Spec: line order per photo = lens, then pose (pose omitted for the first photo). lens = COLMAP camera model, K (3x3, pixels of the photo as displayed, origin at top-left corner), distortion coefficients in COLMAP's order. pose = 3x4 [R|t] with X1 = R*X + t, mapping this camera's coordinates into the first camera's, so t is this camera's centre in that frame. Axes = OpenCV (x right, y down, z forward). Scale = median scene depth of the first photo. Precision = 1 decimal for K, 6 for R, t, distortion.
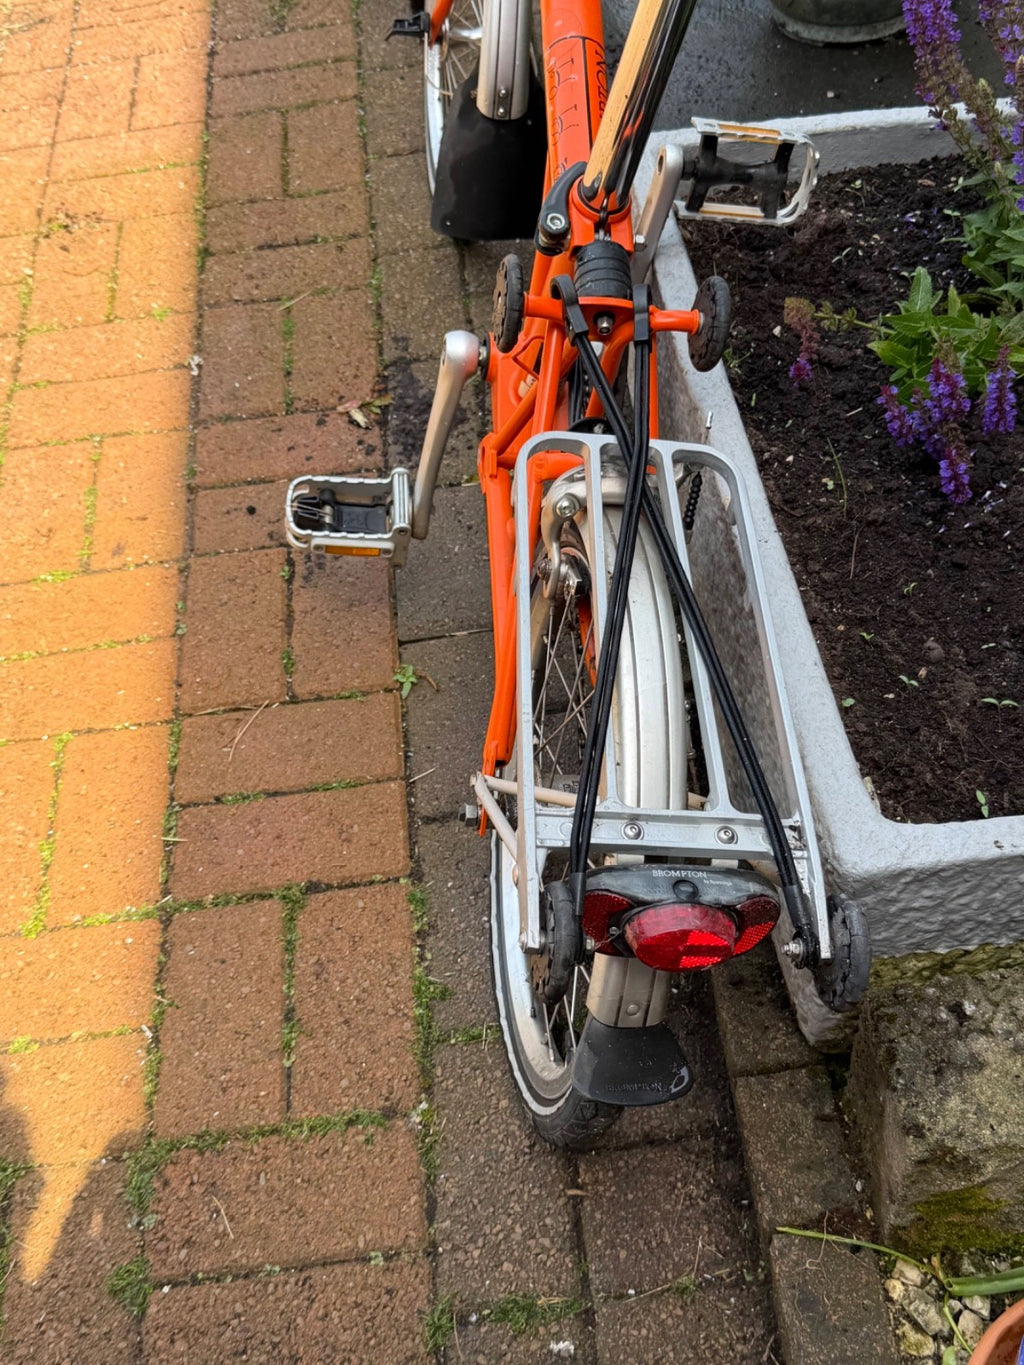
lens RADIAL K [[1561.4, 0, 509.4], [0, 1561.4, 699.4], [0, 0, 1]] dist [0.217082, -0.520512]
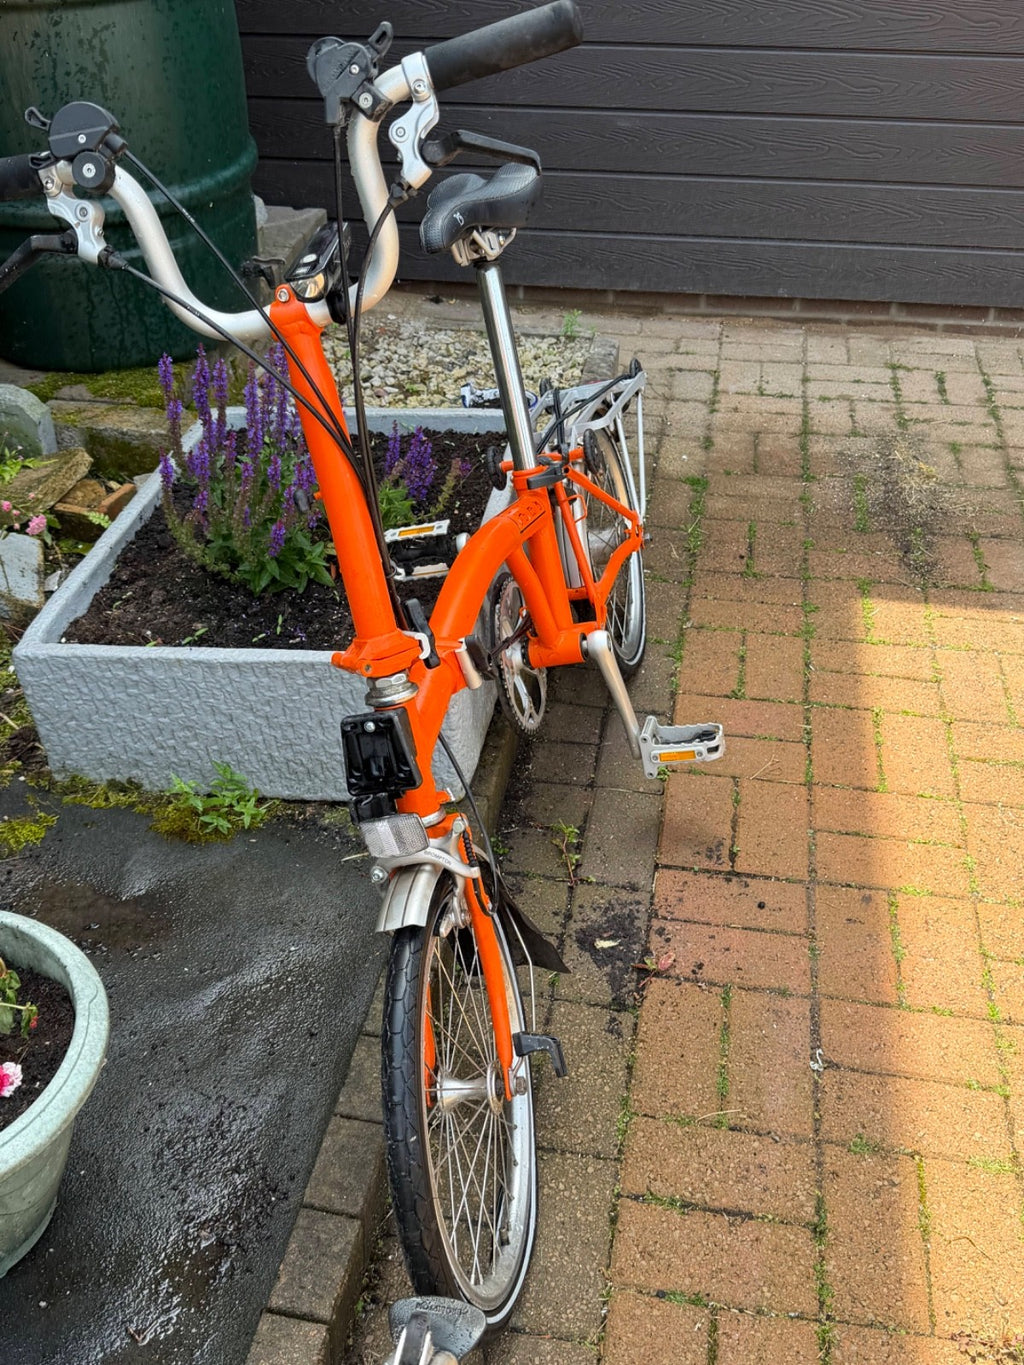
lens RADIAL K [[1350.1, 0, 527.0], [0, 1350.1, 673.9], [0, 0, 1]] dist [0.171845, -0.402873]
pose [[-0.965352, -0.062264, 0.253414, -0.305229], [0.244530, 0.123211, 0.961782, -1.533940], [-0.091108, 0.990425, -0.103716, 1.162743]]
